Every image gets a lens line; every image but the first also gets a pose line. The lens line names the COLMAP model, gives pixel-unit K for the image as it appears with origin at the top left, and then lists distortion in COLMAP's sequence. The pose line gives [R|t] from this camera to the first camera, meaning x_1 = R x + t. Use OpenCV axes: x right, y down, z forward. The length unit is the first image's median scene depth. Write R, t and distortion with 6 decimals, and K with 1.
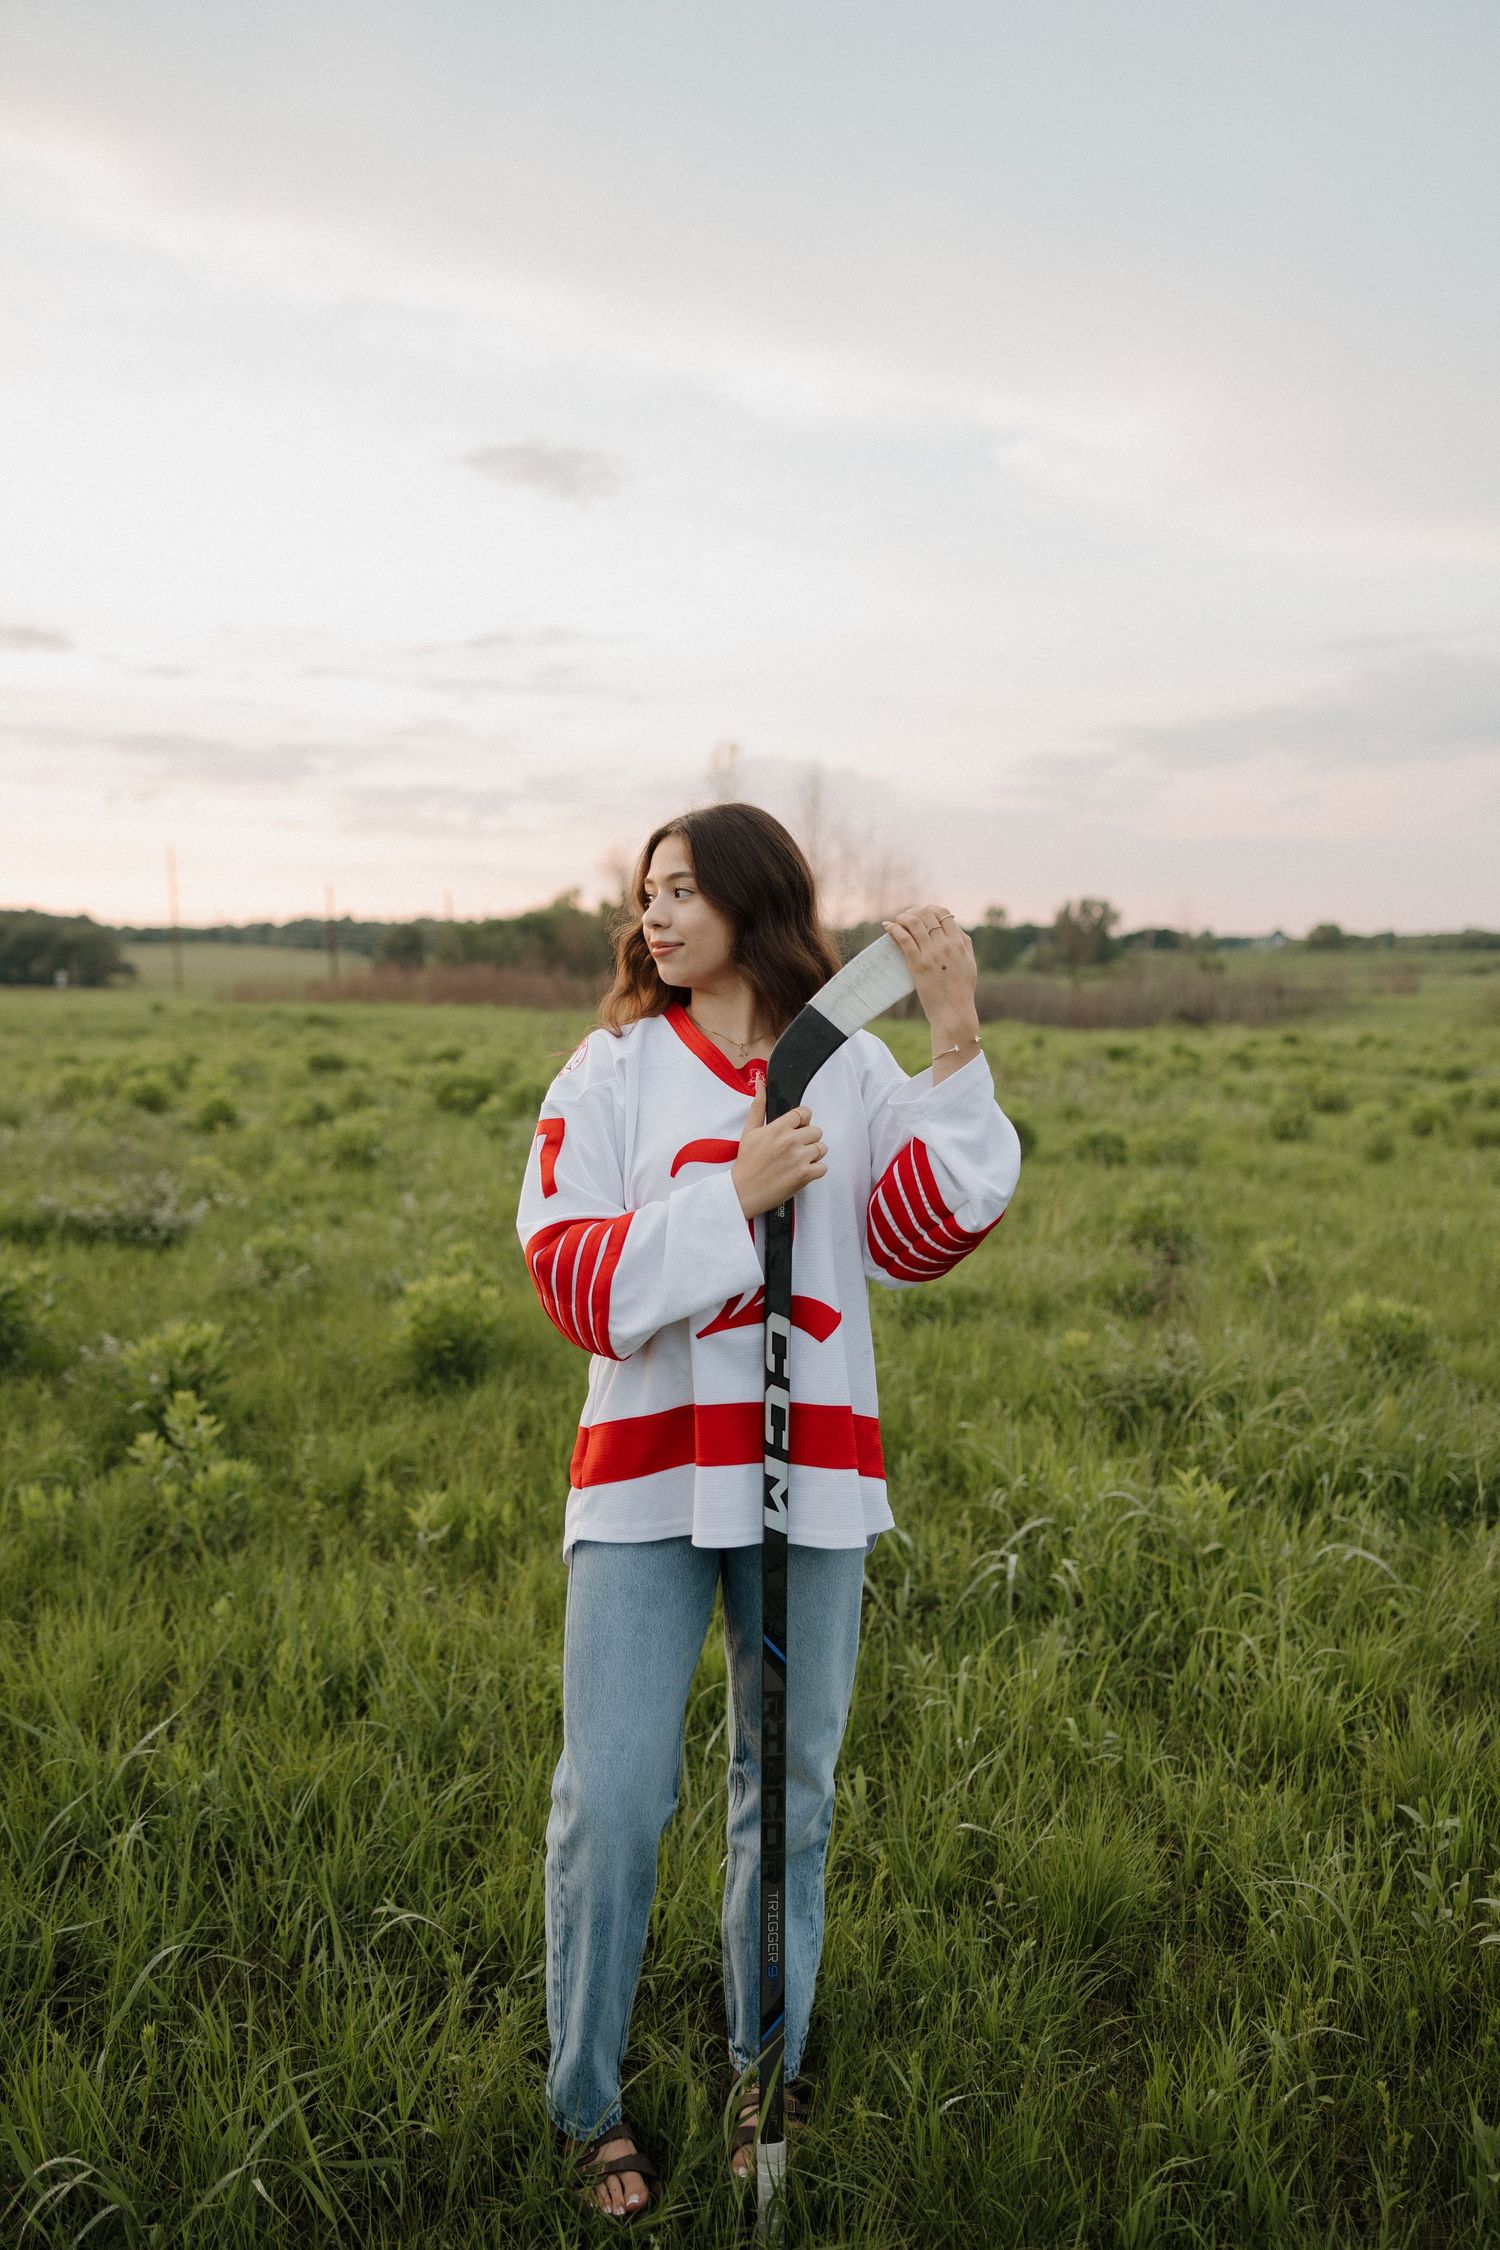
lens RADIAL K [[1965.7, 0, 750.0], [0, 1965.7, 1125.0], [0, 0, 1]] dist [-0.000228, 0.000458]
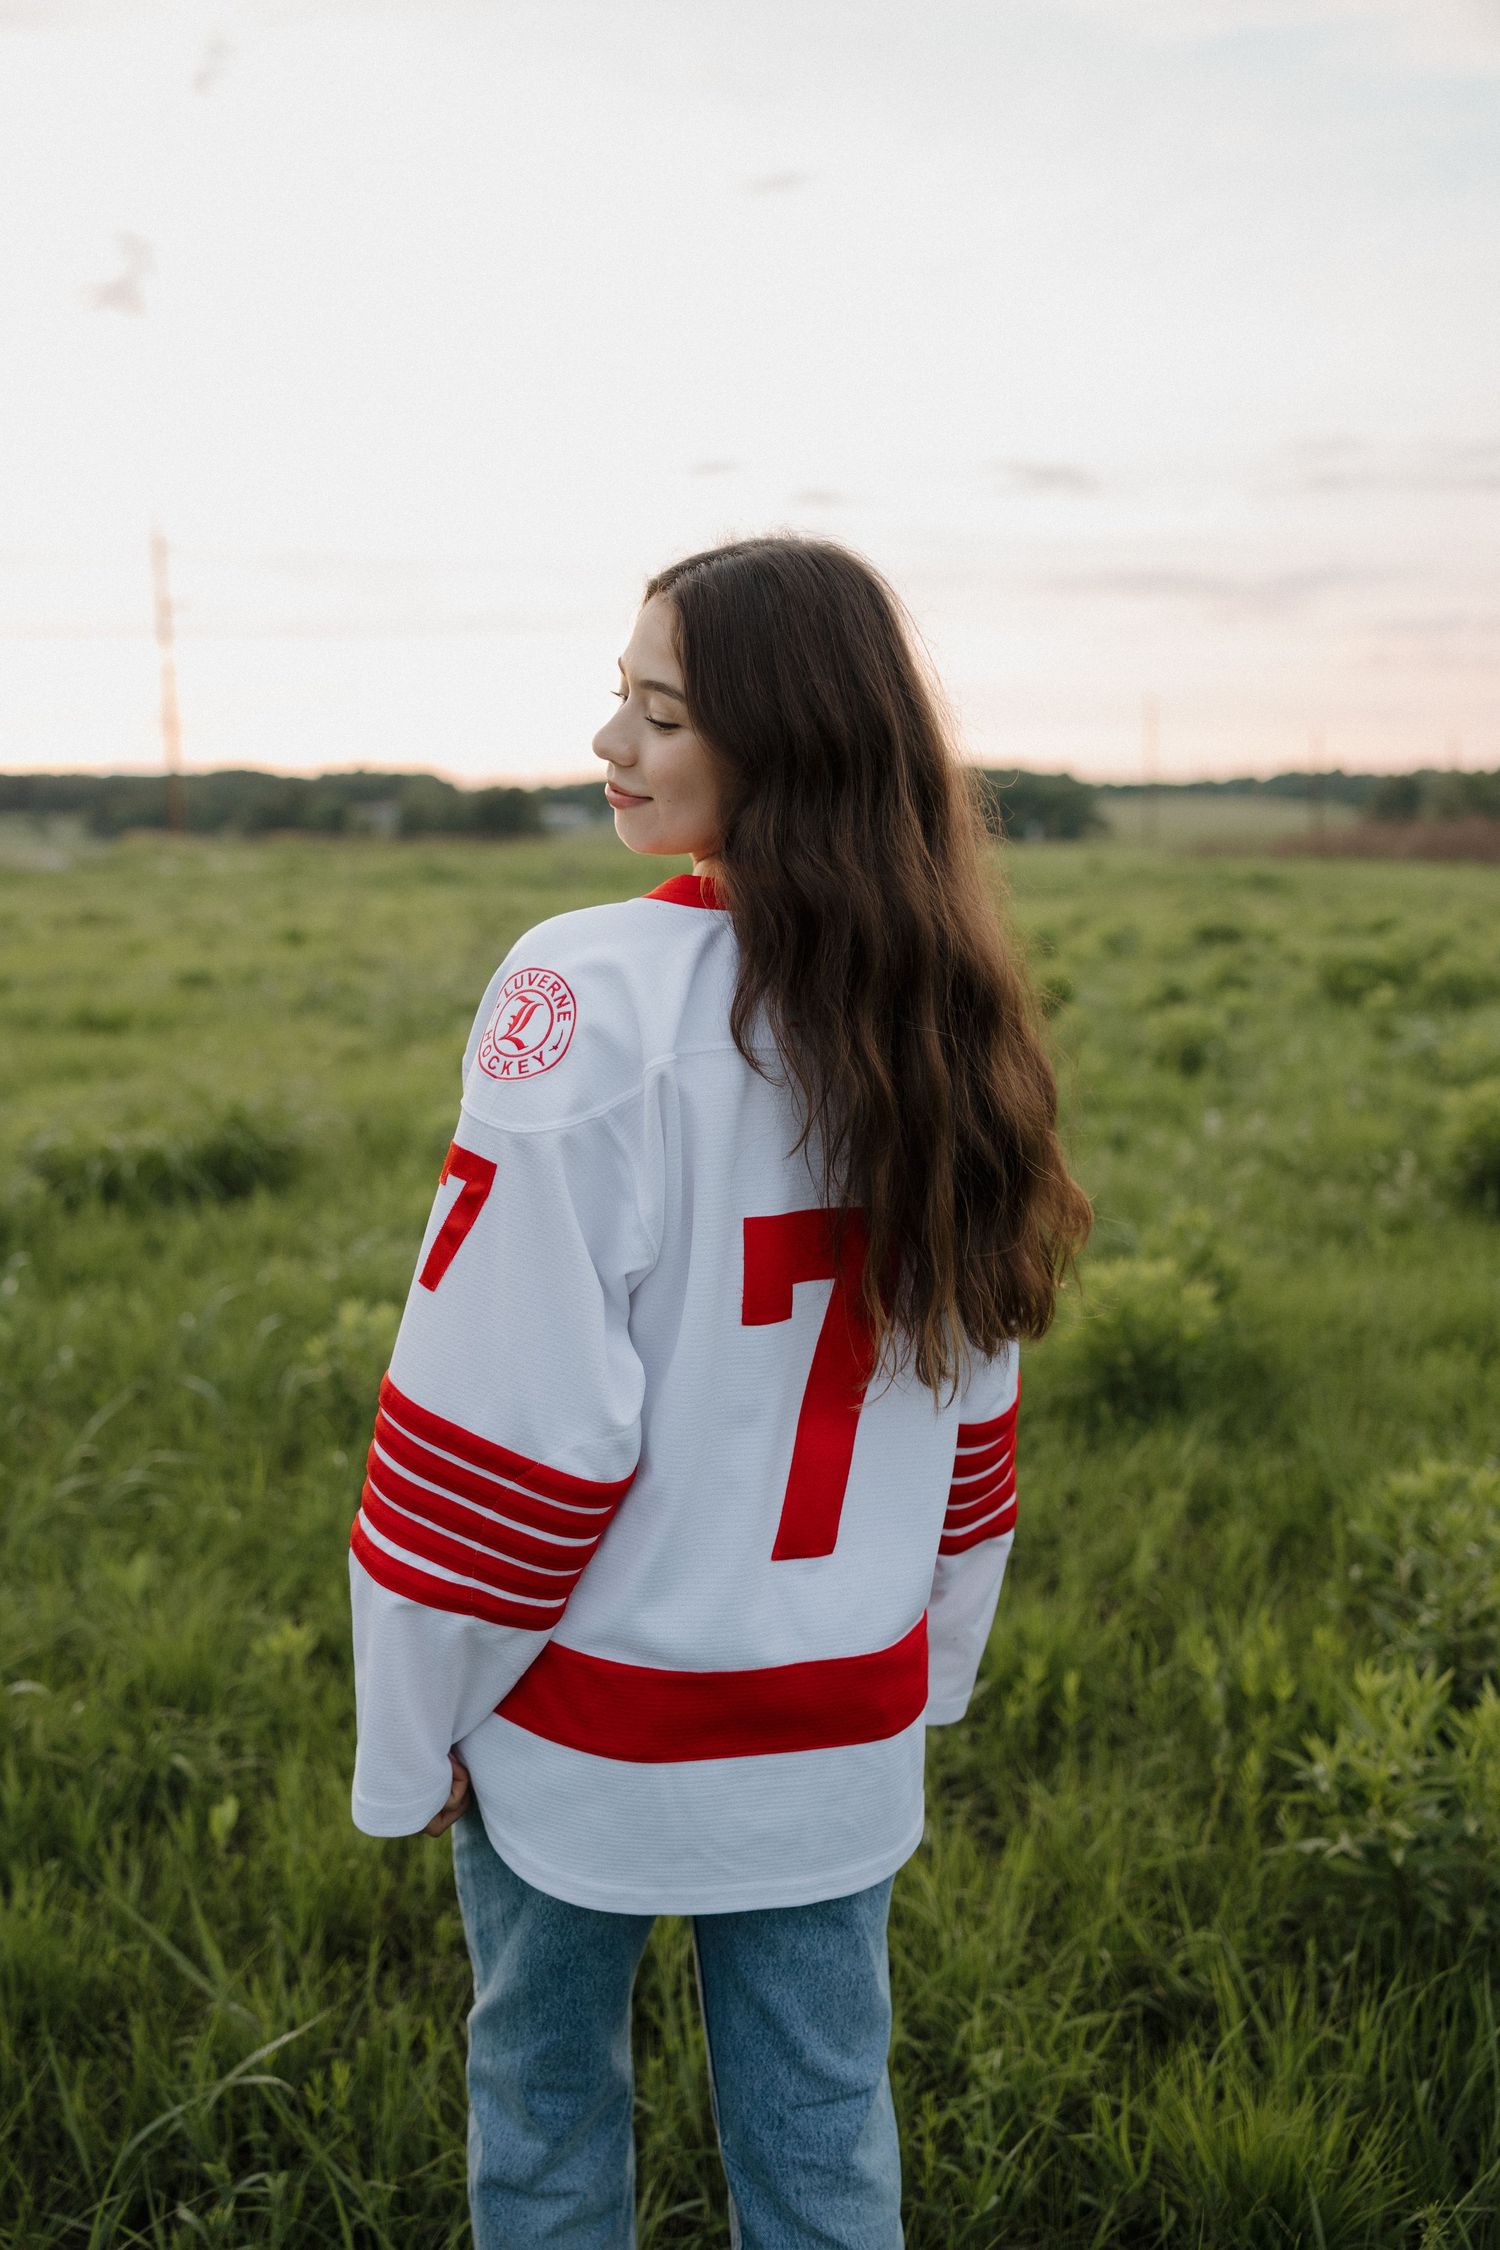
lens RADIAL K [[1965.7, 0, 750.0], [0, 1965.7, 1125.0], [0, 0, 1]] dist [-0.000228, 0.000458]
pose [[0.865050, 0.073399, -0.496287, 0.031574], [-0.038385, 0.996023, 0.080402, -0.009376], [0.500215, -0.050502, 0.864427, 0.166216]]
